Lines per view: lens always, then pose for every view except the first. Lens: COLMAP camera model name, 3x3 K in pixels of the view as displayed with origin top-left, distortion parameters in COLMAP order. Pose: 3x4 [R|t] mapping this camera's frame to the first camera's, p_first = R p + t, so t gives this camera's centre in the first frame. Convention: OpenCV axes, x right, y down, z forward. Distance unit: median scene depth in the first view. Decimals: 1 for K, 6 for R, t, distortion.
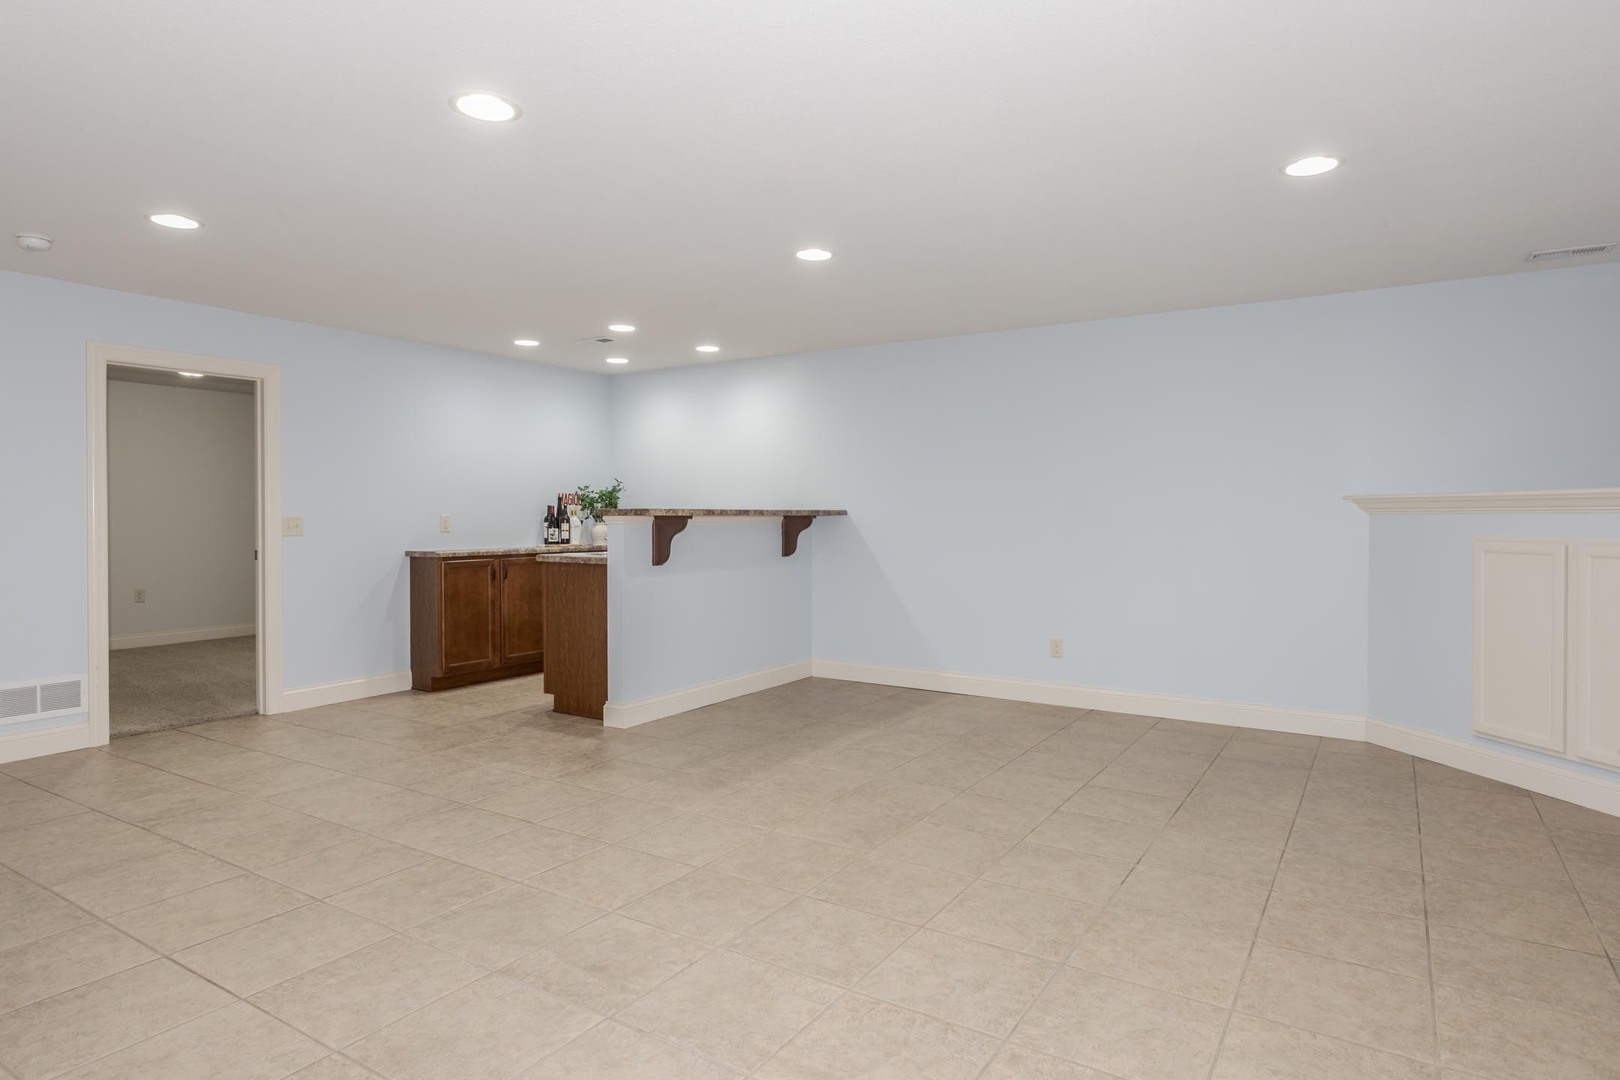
lens RADIAL K [[917.4, 0, 833.5], [0, 917.4, 525.1], [0, 0, 1]] dist [-0.004650, -0.002304]
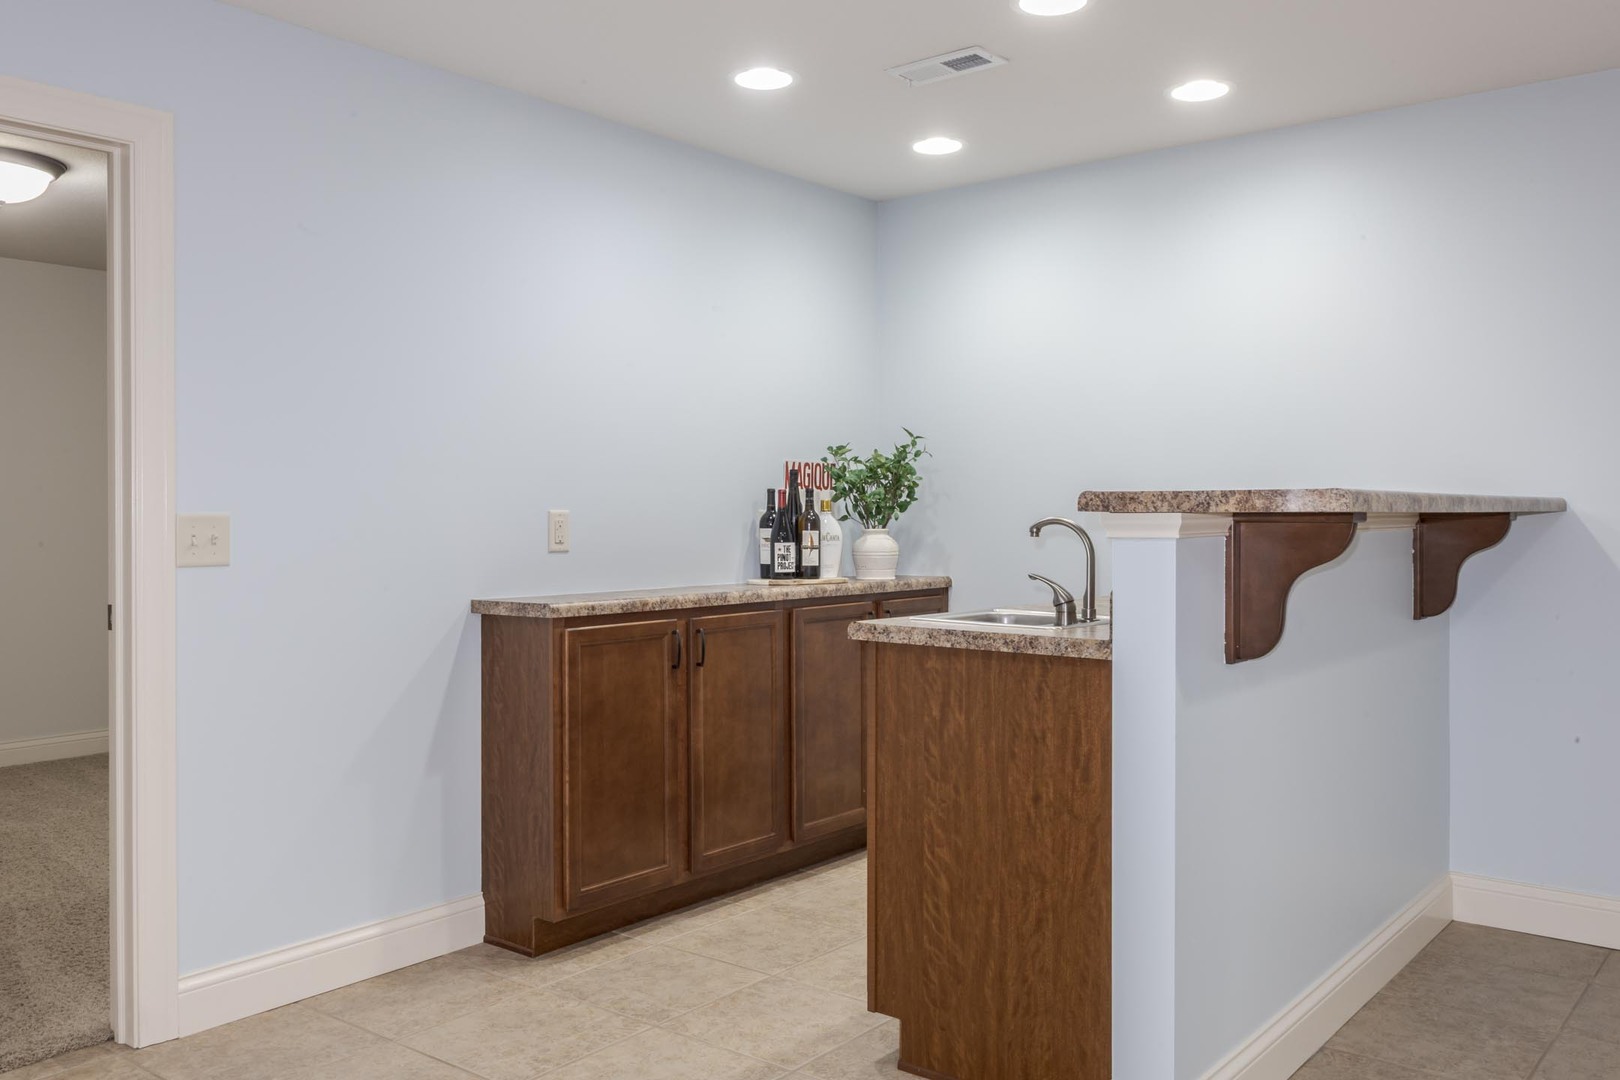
lens RADIAL K [[1334.9, 0, 822.6], [0, 1334.9, 524.7], [0, 0, 1]] dist [0.024350, -0.019570]
pose [[0.993675, 0.001479, -0.112286, -0.250618], [-0.001656, 0.999998, -0.001484, -0.004495], [0.112284, 0.001661, 0.993675, 0.436755]]
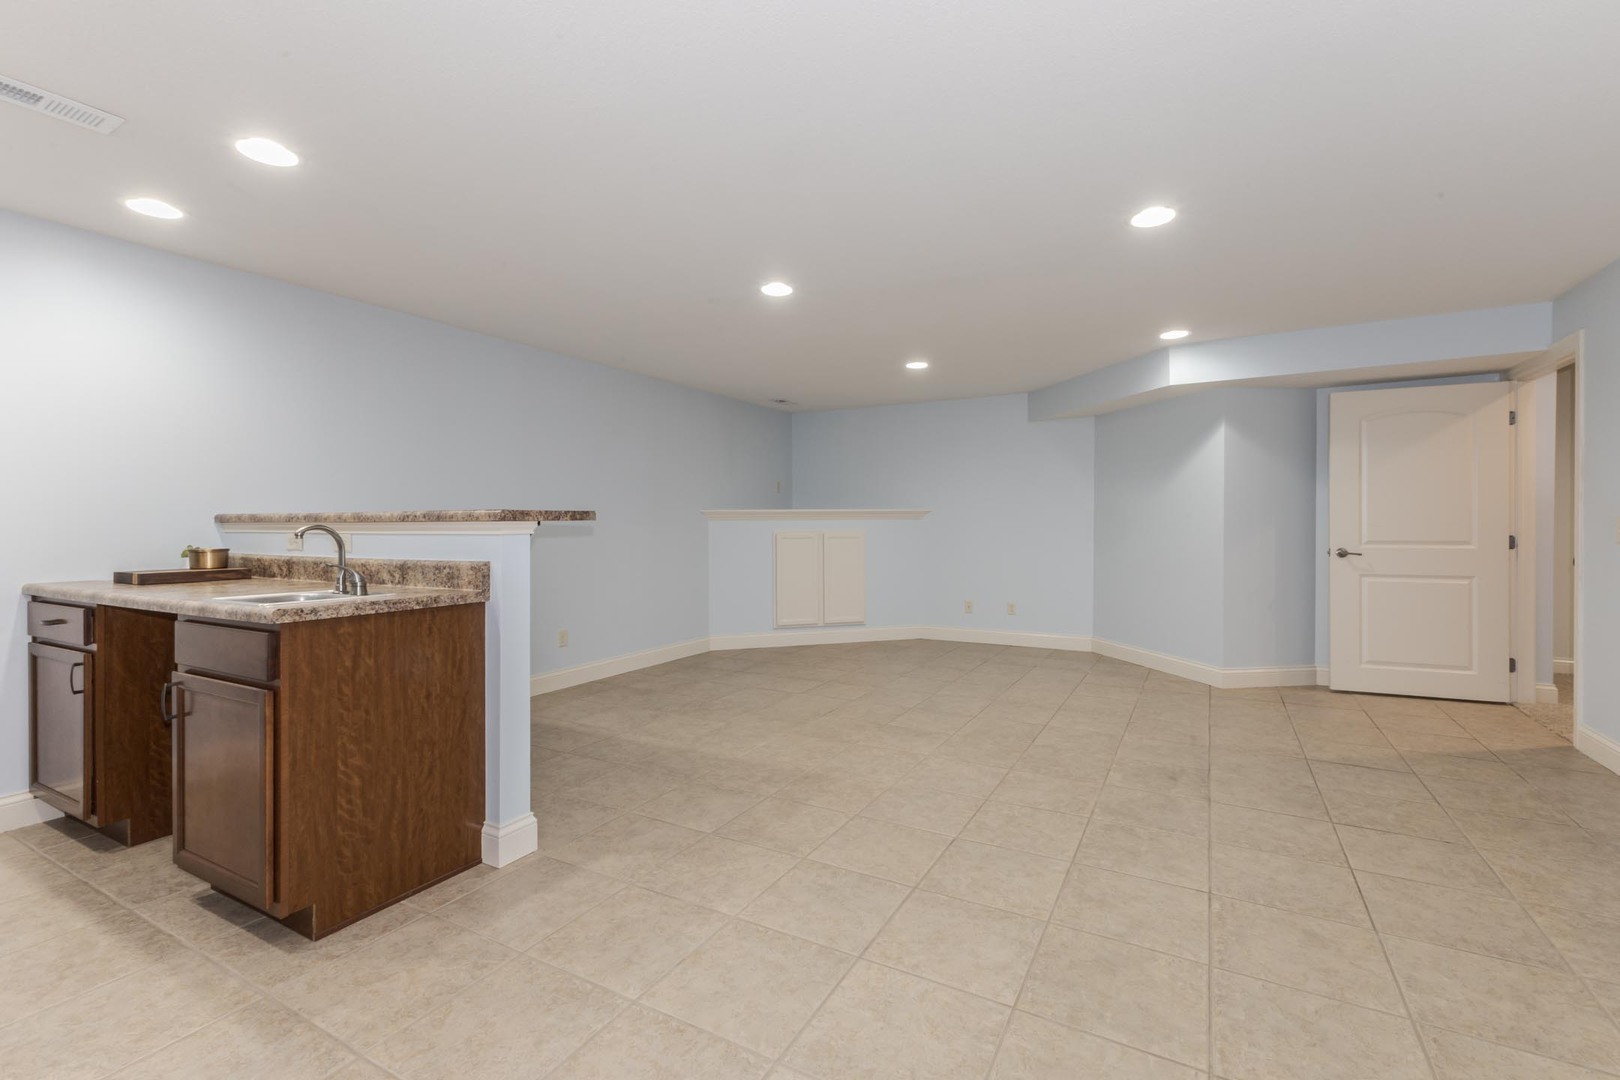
lens RADIAL K [[703.7, 0, 830.8], [0, 703.7, 521.6], [0, 0, 1]] dist [0.006075, -0.002672]
pose [[-0.060166, 0.000281, 0.998188, -0.617520], [0.017272, 0.999851, 0.000759, -0.005545], [-0.998039, 0.017287, -0.060161, 0.683209]]
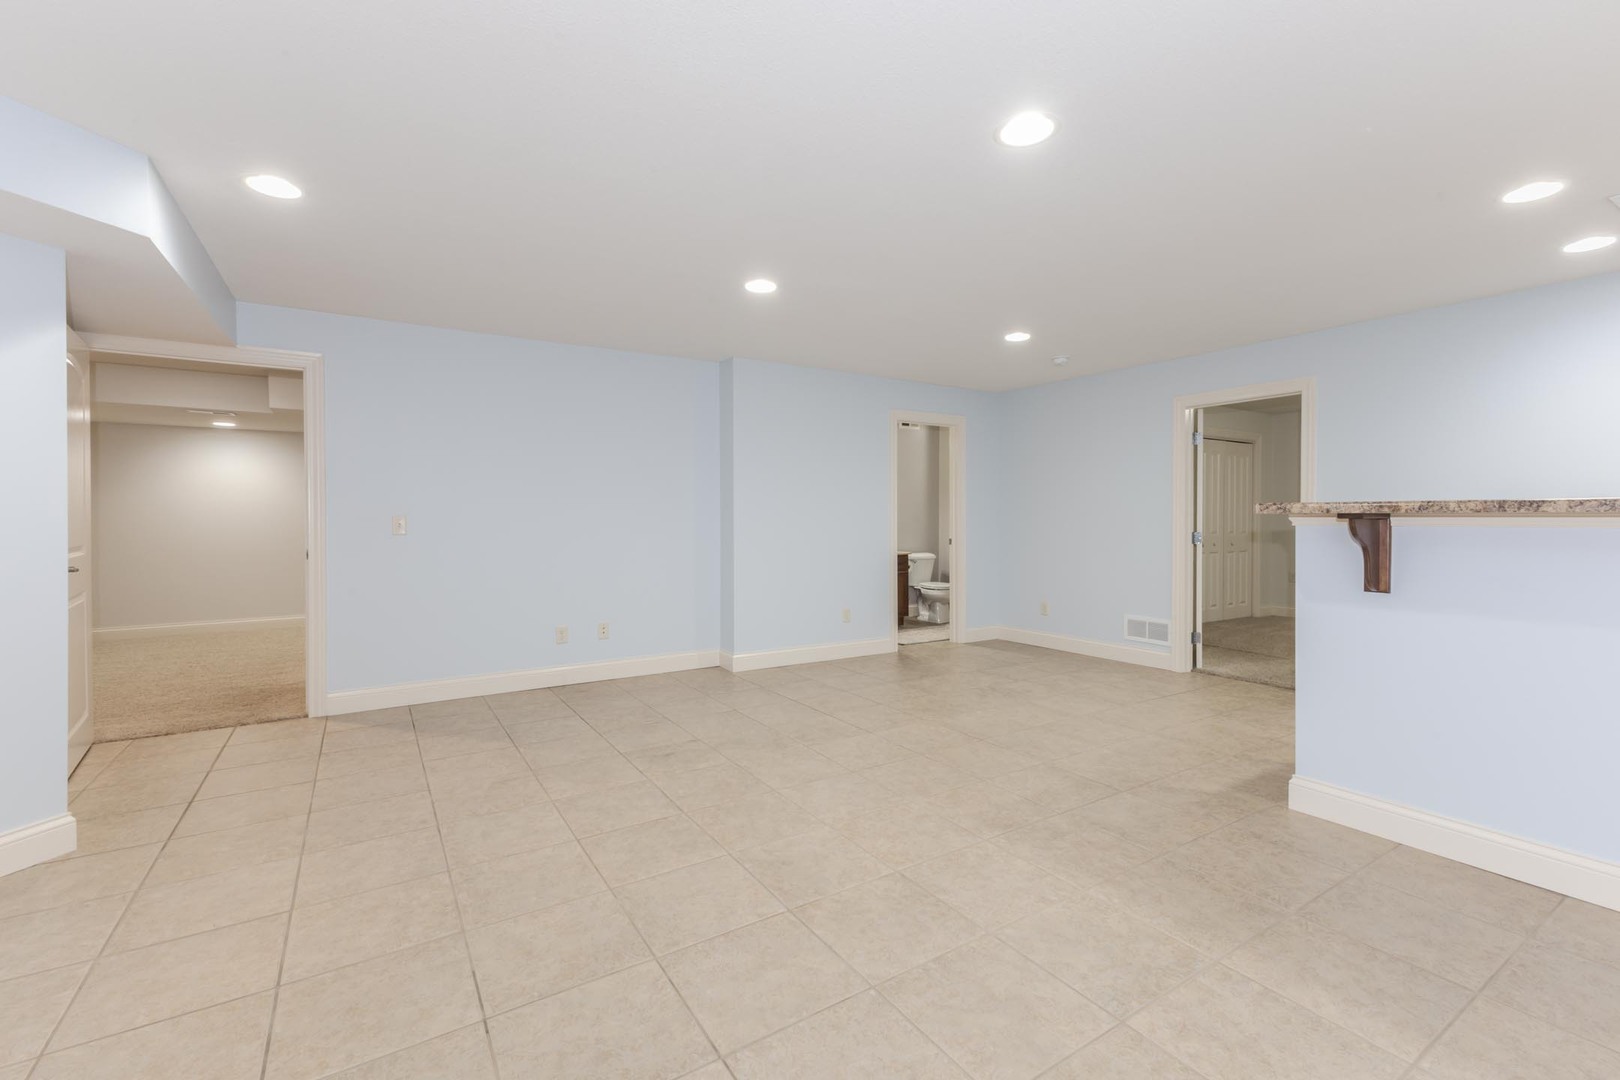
lens RADIAL K [[703.7, 0, 818.2], [0, 703.7, 508.8], [0, 0, 1]] dist [0.006075, -0.002672]
pose [[-0.432966, -0.010429, -0.901350, 0.365558], [-0.010916, 0.999920, -0.006326, -0.005682], [0.901344, 0.007100, -0.433045, 0.755080]]
